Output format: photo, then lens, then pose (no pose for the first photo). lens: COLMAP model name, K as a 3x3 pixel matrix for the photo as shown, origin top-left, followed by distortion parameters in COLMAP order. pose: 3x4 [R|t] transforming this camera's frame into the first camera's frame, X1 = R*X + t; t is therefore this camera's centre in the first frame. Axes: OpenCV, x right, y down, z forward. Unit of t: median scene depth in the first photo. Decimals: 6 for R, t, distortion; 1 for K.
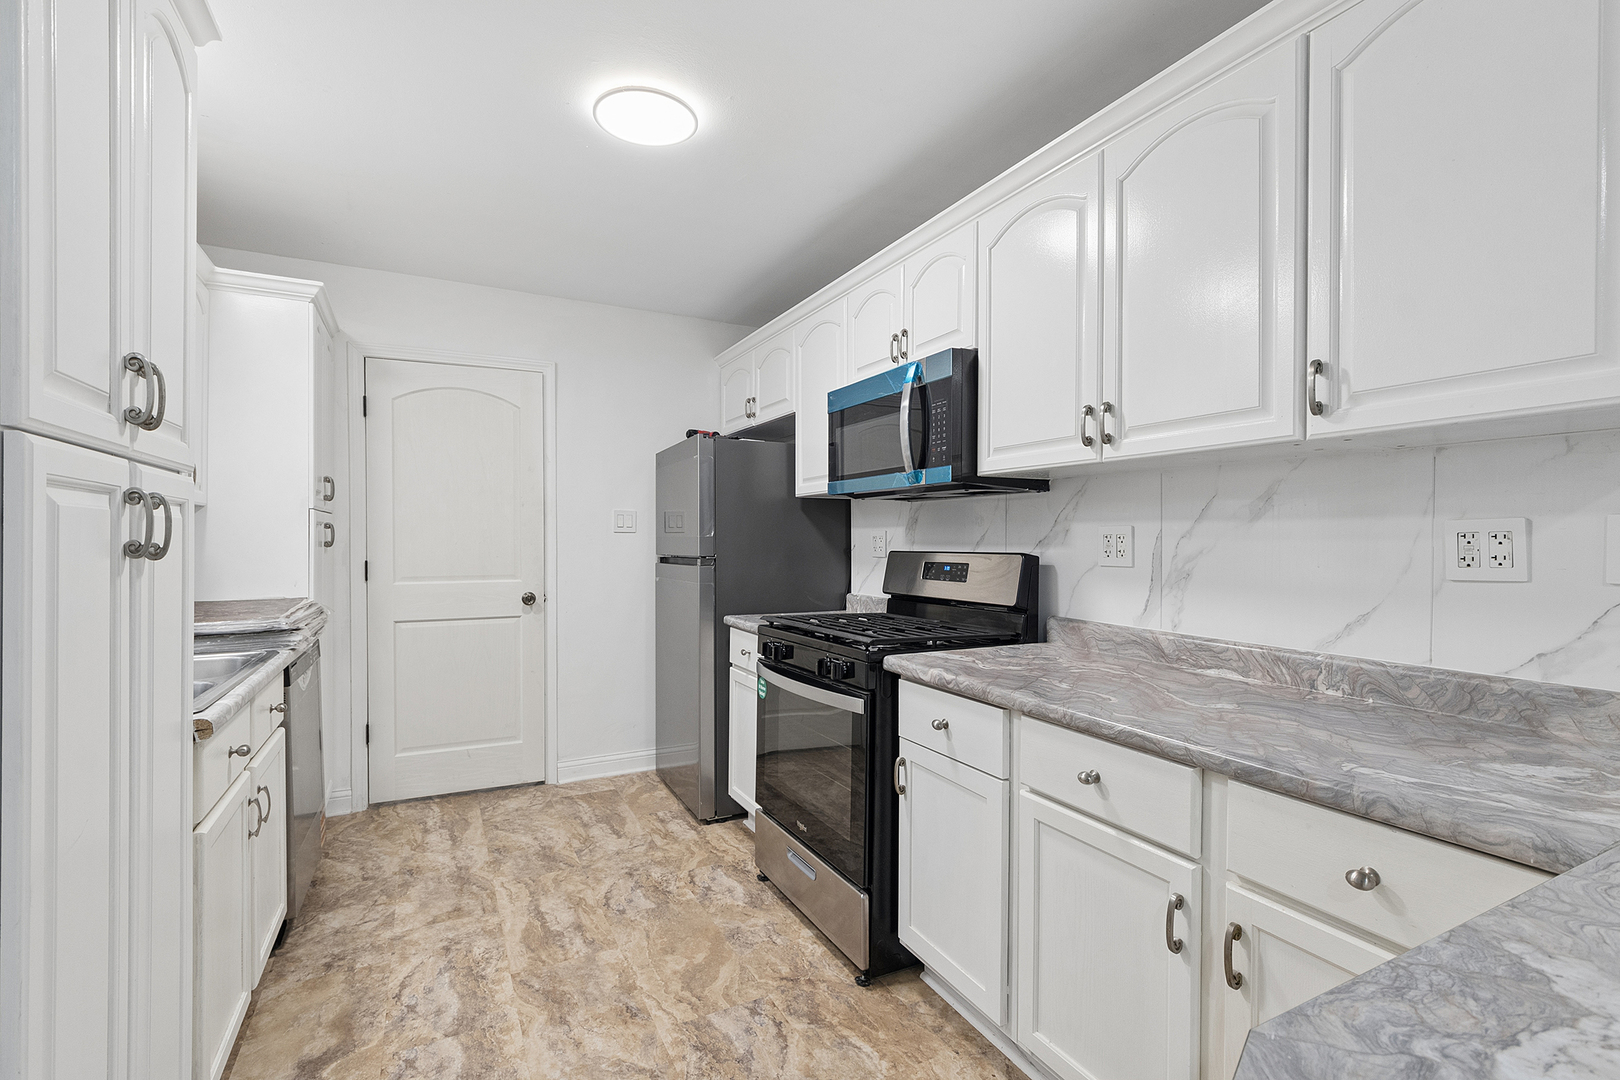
lens RADIAL K [[727.9, 0, 805.0], [0, 727.9, 543.7], [0, 0, 1]] dist [-0.000436, -0.000166]
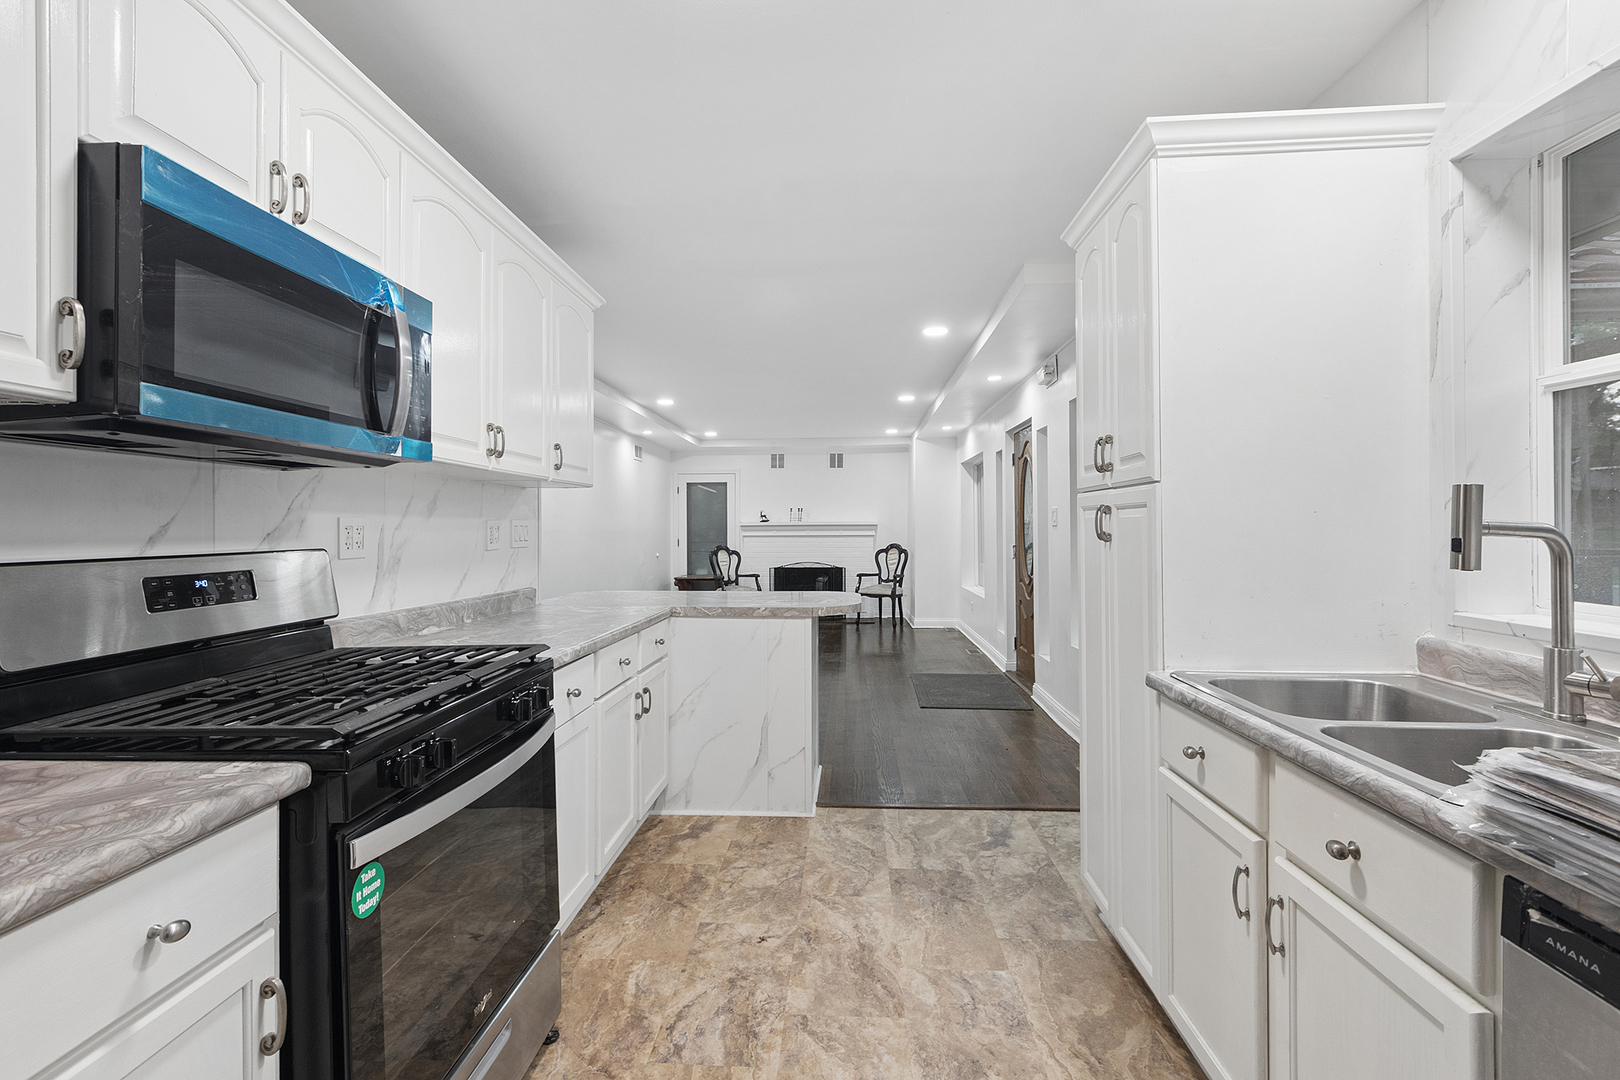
lens RADIAL K [[726.7, 0, 810.8], [0, 726.7, 524.7], [0, 0, 1]] dist [-0.000544, 0.000069]
pose [[-0.862546, 0.001438, 0.505977, -0.546654], [0.002811, 0.999994, 0.001949, -0.012978], [-0.505971, 0.003104, -0.862545, 1.375914]]
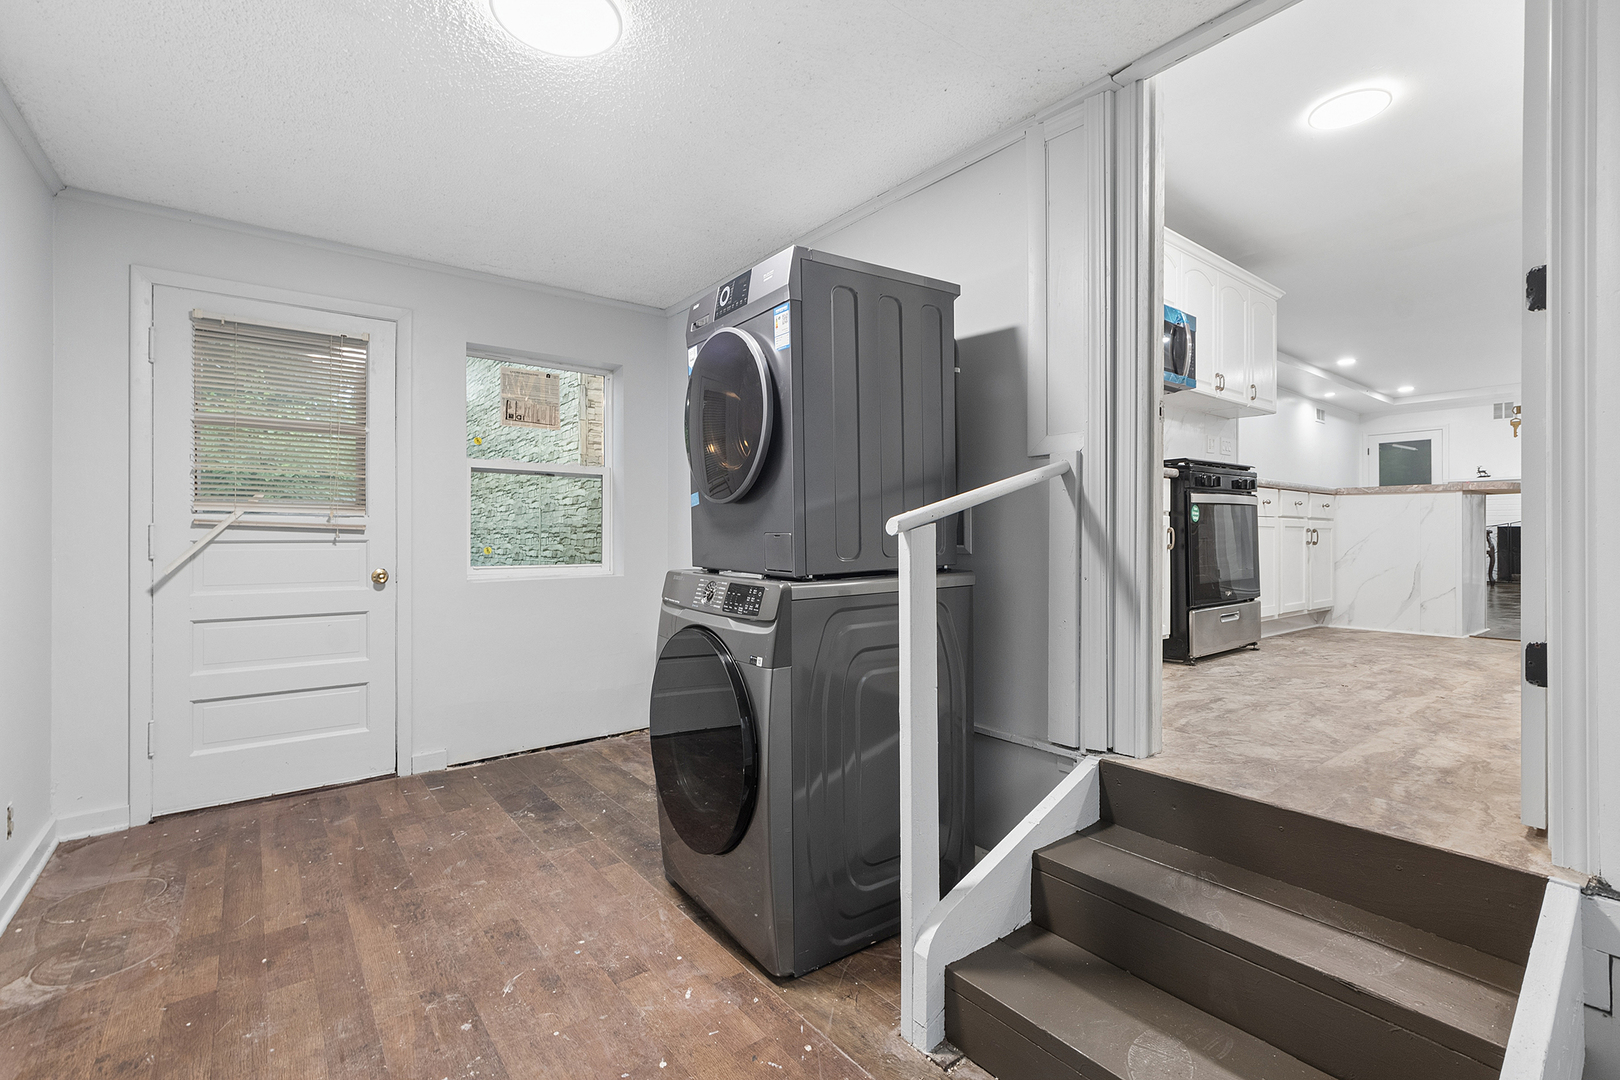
lens RADIAL K [[722.4, 0, 810.0], [0, 722.4, 540.0], [0, 0, 1]] dist [-0.000143, 0.000048]
pose [[-0.179405, -0.003076, 0.983770, -1.421290], [0.005784, 0.999975, 0.004182, 0.297808], [-0.983758, 0.006440, -0.179383, 2.207315]]
